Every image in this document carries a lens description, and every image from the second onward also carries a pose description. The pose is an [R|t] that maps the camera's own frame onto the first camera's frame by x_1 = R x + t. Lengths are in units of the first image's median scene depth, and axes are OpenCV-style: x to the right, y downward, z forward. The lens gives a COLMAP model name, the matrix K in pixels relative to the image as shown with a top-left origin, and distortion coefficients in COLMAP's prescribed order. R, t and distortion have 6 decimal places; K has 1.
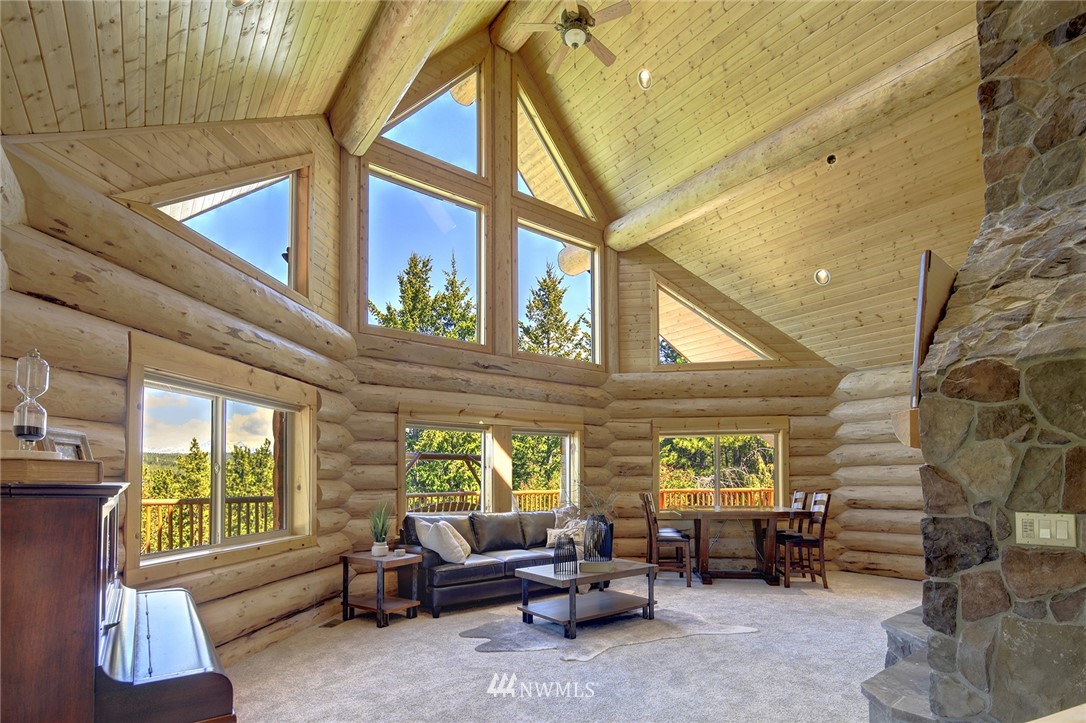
lens RADIAL K [[525.7, 0, 541.7], [0, 525.7, 465.9], [0, 0, 1]] dist [0.000946, -0.000029]
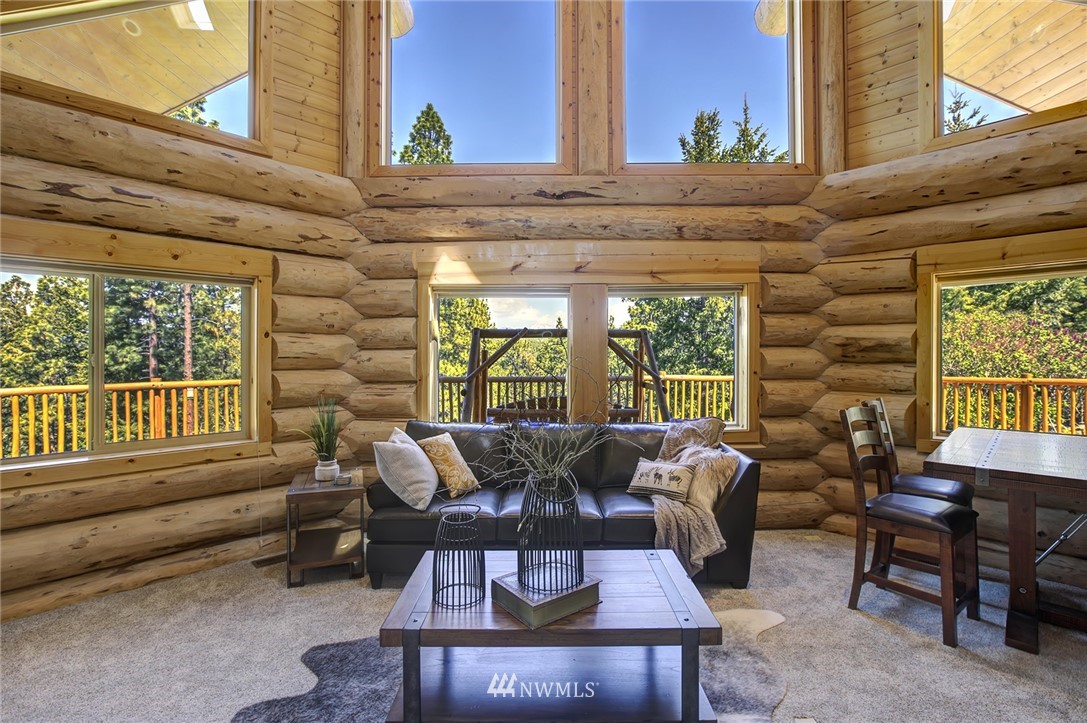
lens RADIAL K [[497.7, 0, 543.1], [0, 497.7, 351.7], [0, 0, 1]] dist [-0.022398, 0.001555]
pose [[0.792578, 0.000384, -0.609770, 0.244062], [0.013989, 0.999725, 0.018812, -0.007532], [0.609610, -0.023440, 0.792355, 0.478098]]
